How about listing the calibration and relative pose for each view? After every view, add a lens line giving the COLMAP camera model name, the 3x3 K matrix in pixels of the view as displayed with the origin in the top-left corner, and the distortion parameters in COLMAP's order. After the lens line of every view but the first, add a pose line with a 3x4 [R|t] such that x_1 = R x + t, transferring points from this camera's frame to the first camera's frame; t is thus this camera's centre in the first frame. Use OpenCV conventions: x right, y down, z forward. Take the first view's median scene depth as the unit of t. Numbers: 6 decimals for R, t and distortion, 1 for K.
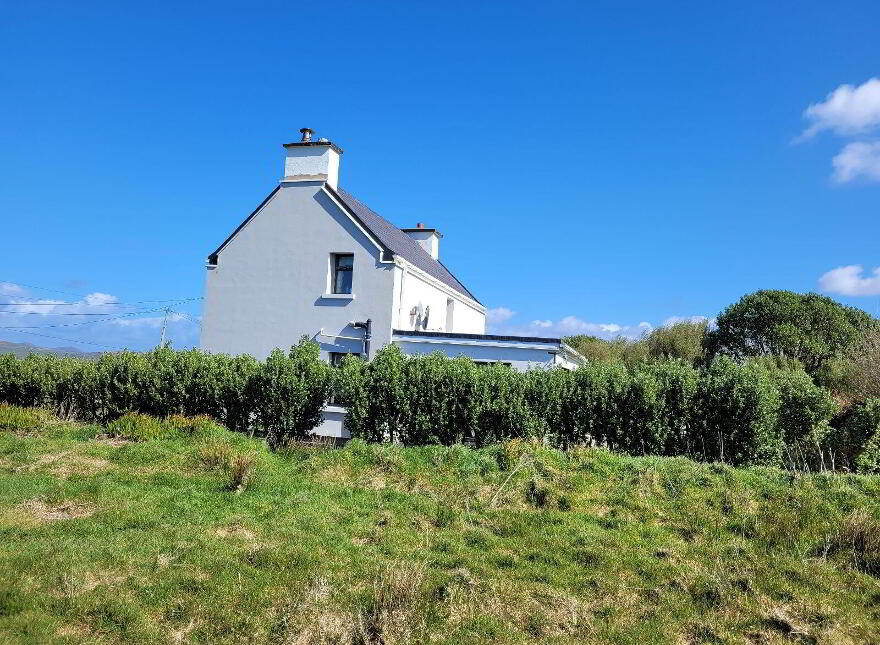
lens RADIAL K [[639.6, 0, 444.0], [0, 639.6, 326.8], [0, 0, 1]] dist [0.050110, -0.057103]
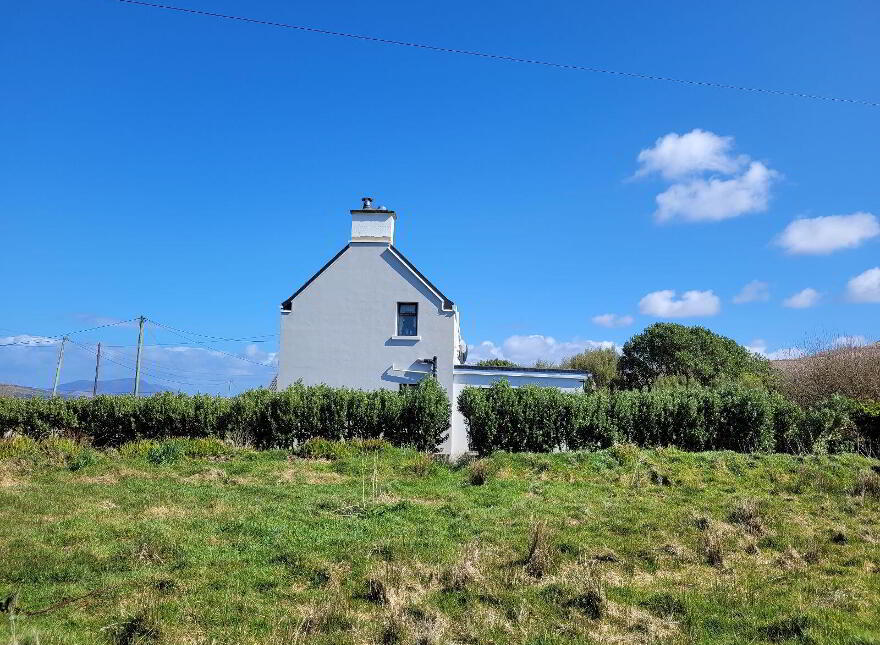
lens RADIAL K [[639.6, 0, 444.0], [0, 639.6, 326.8], [0, 0, 1]] dist [0.050110, -0.057103]
pose [[0.975802, -0.001908, 0.218646, -0.360200], [0.009301, 0.999419, -0.032788, -0.027813], [-0.218457, 0.034028, 0.975253, -0.206378]]
